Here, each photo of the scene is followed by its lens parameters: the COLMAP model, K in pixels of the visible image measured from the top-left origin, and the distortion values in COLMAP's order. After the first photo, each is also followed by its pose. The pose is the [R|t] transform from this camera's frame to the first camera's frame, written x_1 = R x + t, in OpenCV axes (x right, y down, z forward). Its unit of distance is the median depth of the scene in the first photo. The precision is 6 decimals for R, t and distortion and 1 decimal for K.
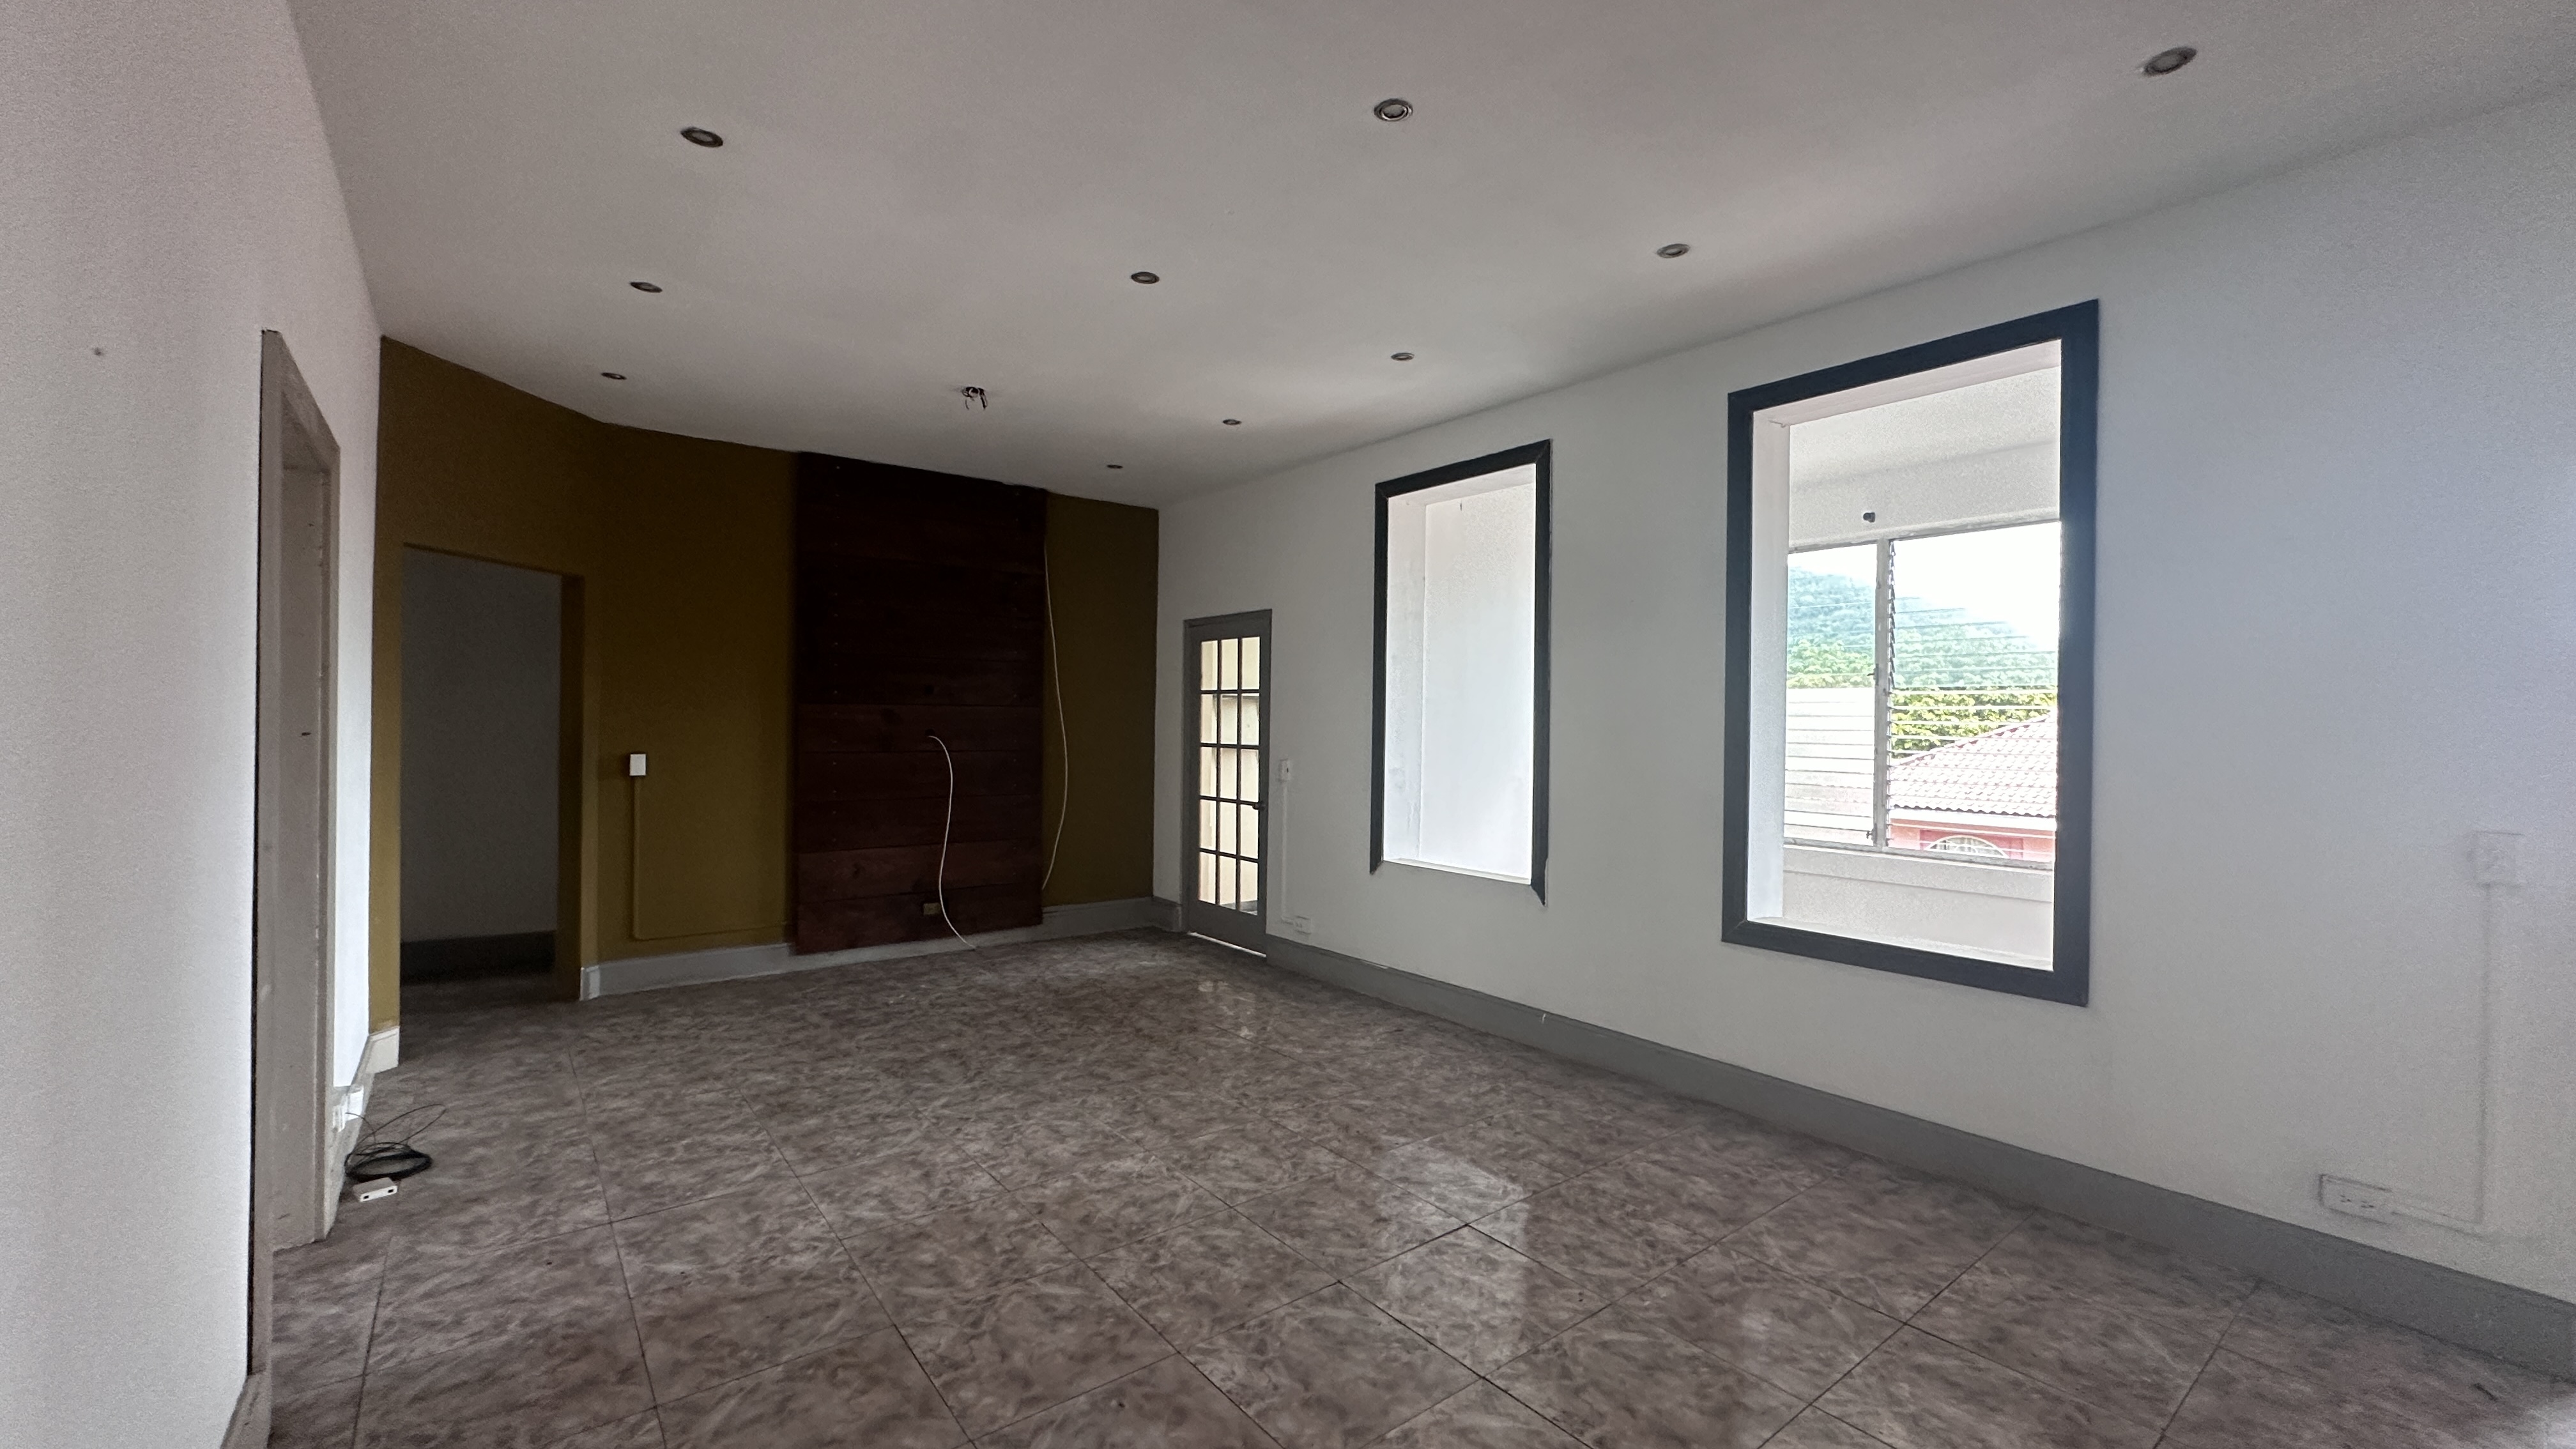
lens RADIAL K [[1019.7, 0, 1282.2], [0, 1019.7, 726.0], [0, 0, 1]] dist [-0.001397, 0.000274]
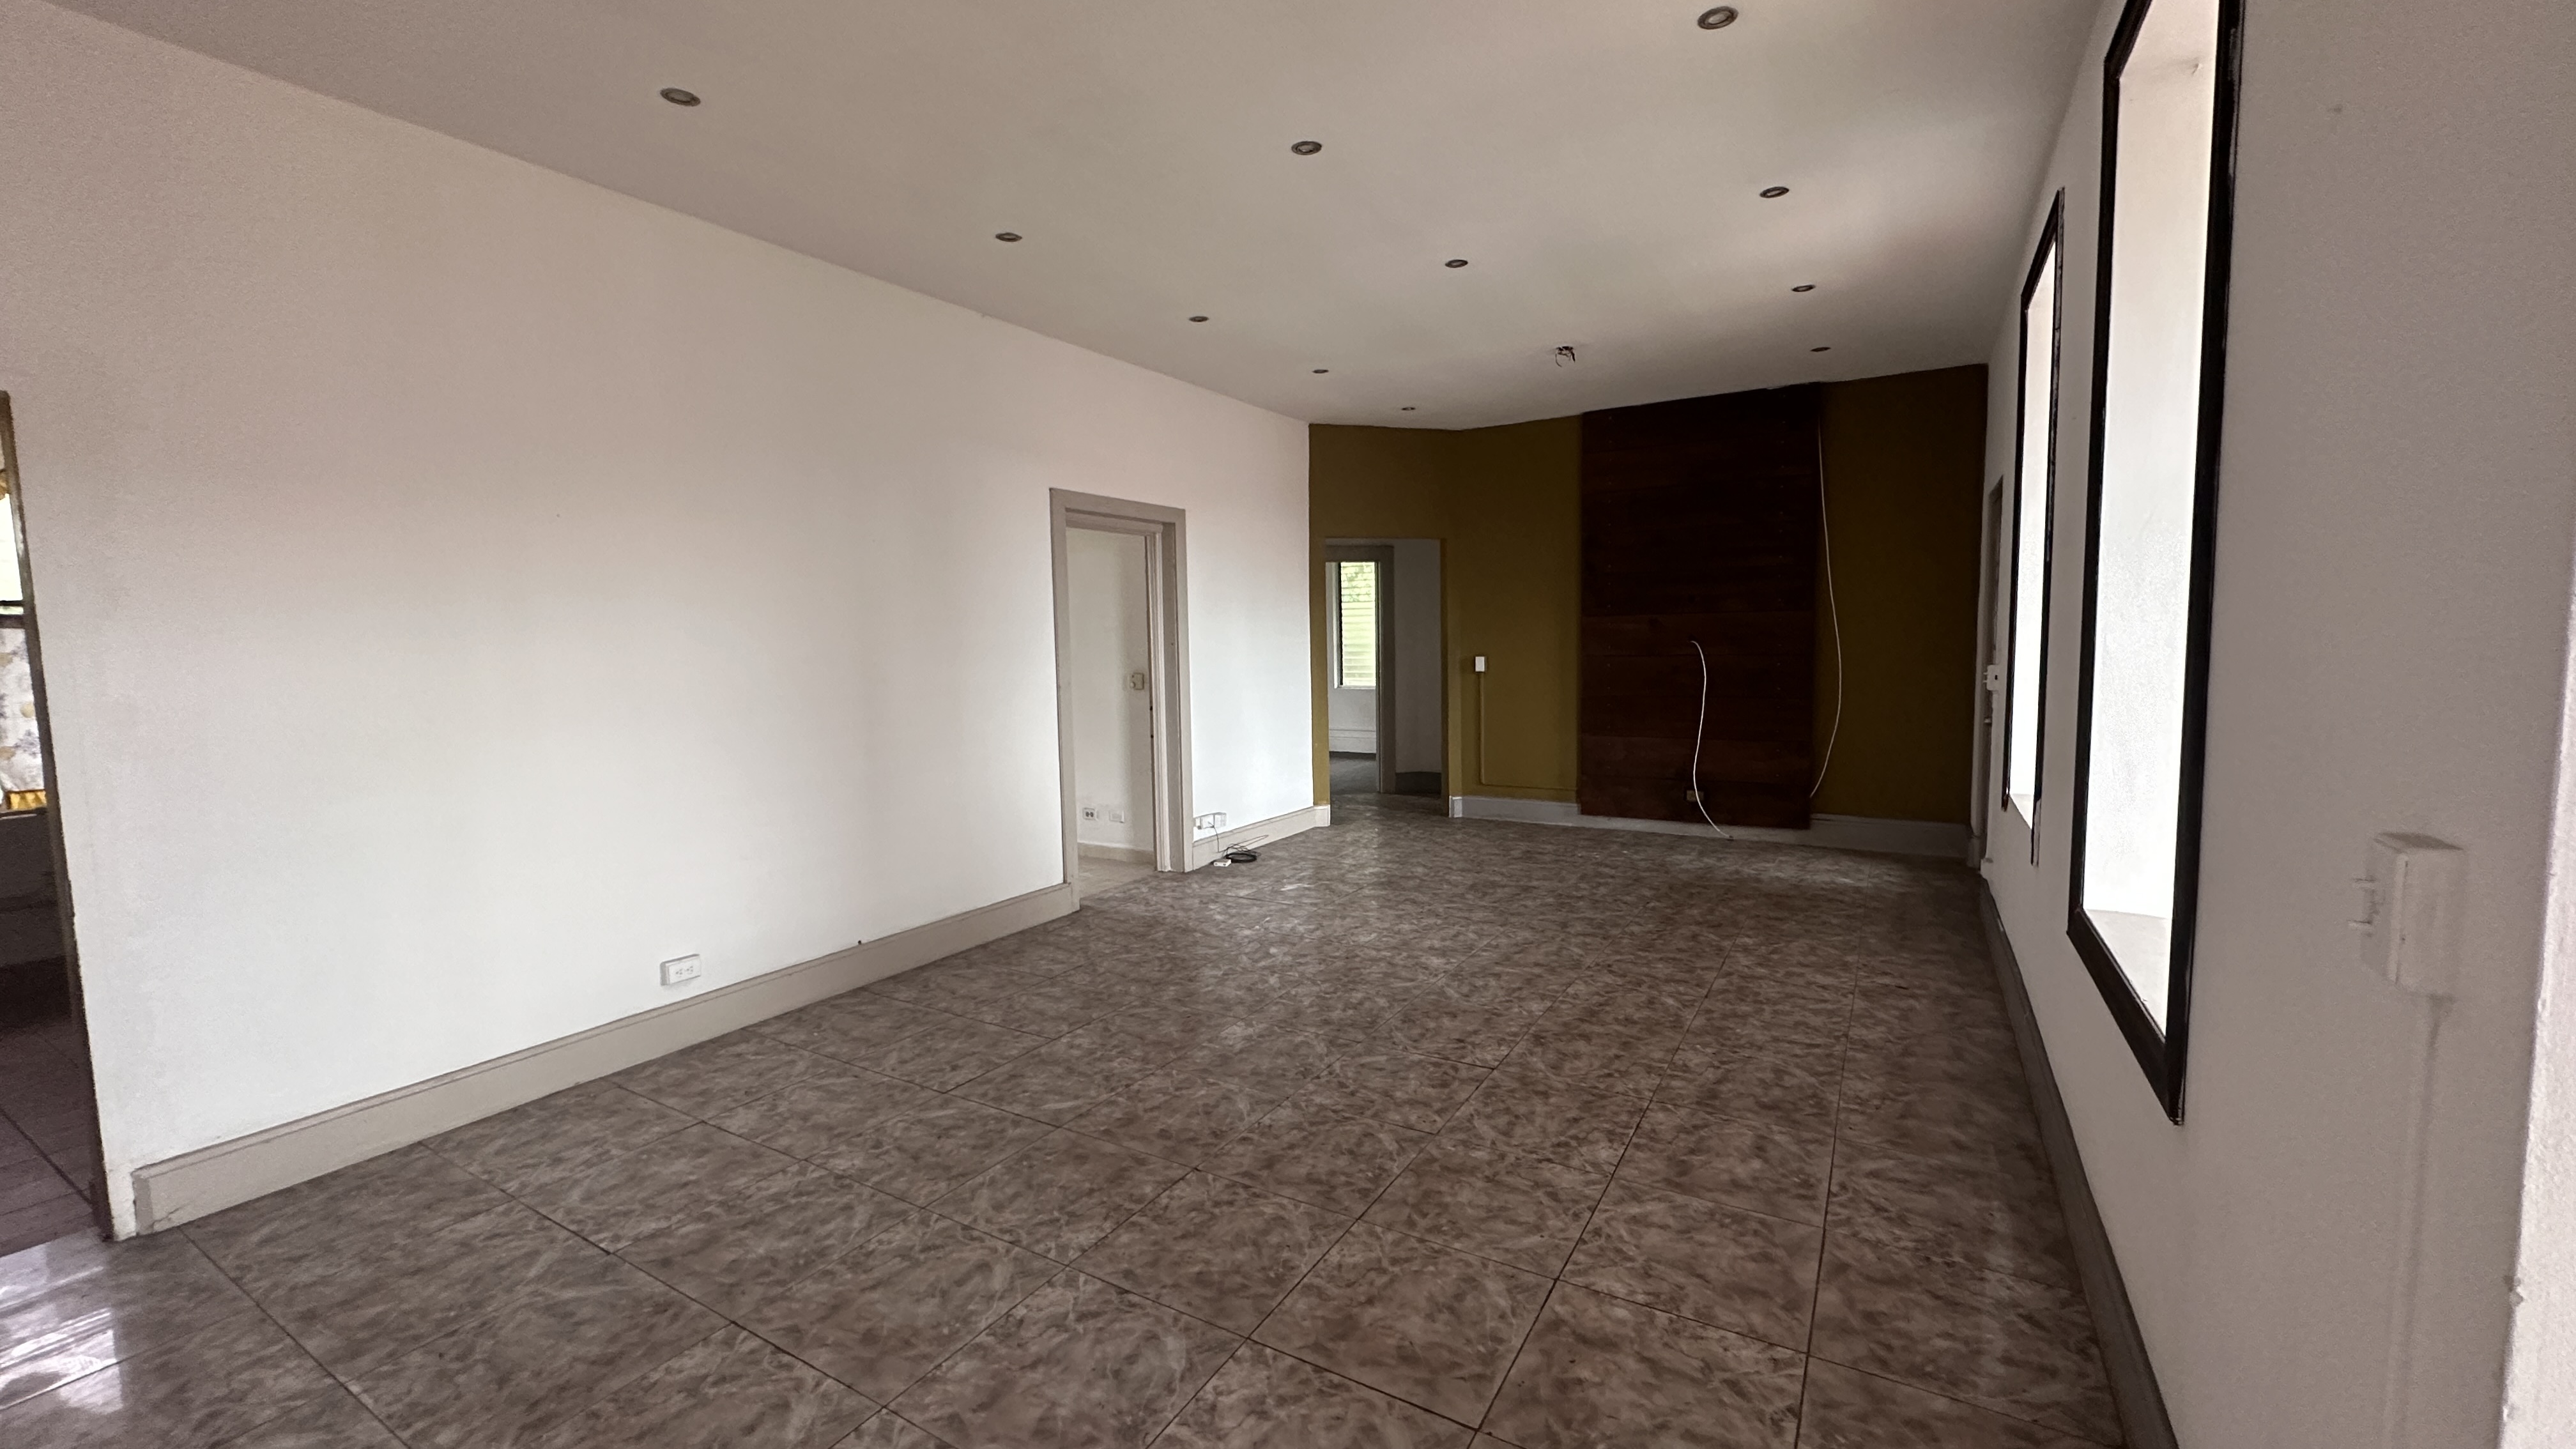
lens RADIAL K [[1019.7, 0, 1304.0], [0, 1019.7, 721.8], [0, 0, 1]] dist [-0.001397, 0.000274]
pose [[0.371297, 0.057824, -0.926712, 0.937768], [0.018535, 0.997398, 0.069662, 0.021319], [0.928329, -0.043042, 0.369260, 0.340497]]
